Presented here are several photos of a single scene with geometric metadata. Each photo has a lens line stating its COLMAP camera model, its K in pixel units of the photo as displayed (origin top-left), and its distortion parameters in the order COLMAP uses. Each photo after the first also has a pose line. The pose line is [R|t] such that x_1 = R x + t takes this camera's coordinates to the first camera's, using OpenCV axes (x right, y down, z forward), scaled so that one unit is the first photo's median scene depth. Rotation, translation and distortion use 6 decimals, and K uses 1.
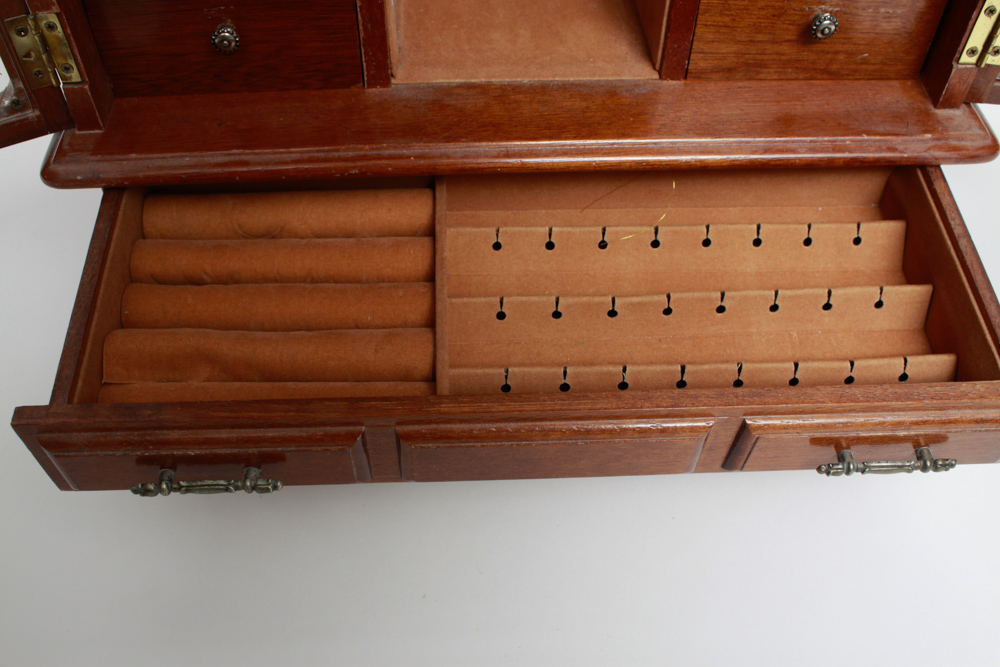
lens RADIAL K [[972.1, 0, 501.4], [0, 972.1, 352.1], [0, 0, 1]] dist [-0.156353, 0.148541]
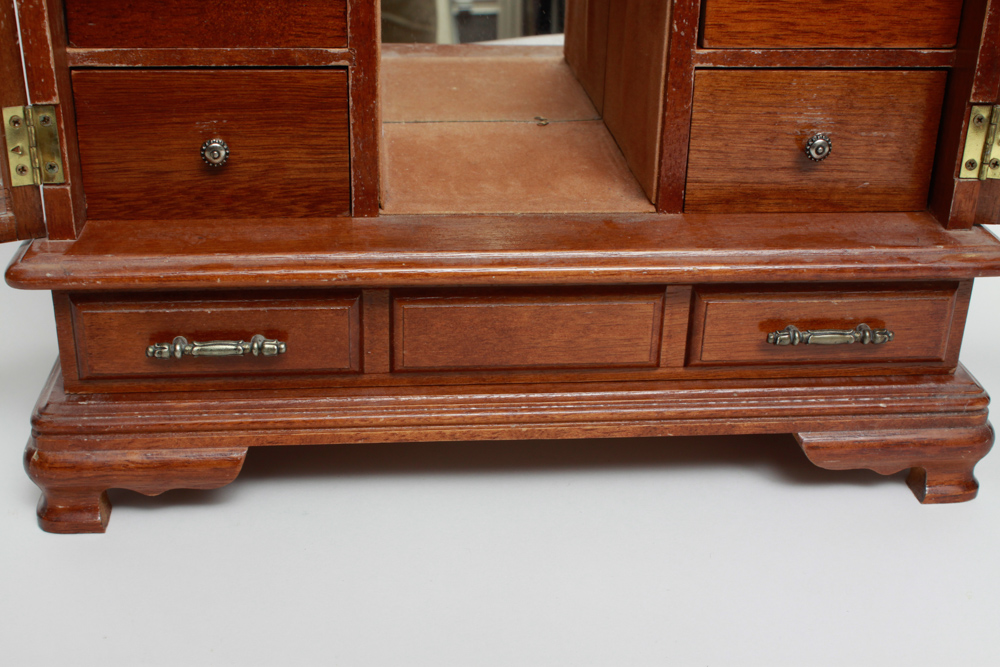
lens RADIAL K [[1339.8, 0, 500.0], [0, 1339.8, 333.5], [0, 0, 1]] dist [-0.073032, 0.064046]
pose [[0.999498, -0.007443, 0.030790, -0.036267], [0.019844, 0.904764, -0.425451, 0.411295], [-0.024691, 0.425849, 0.904457, -0.171827]]
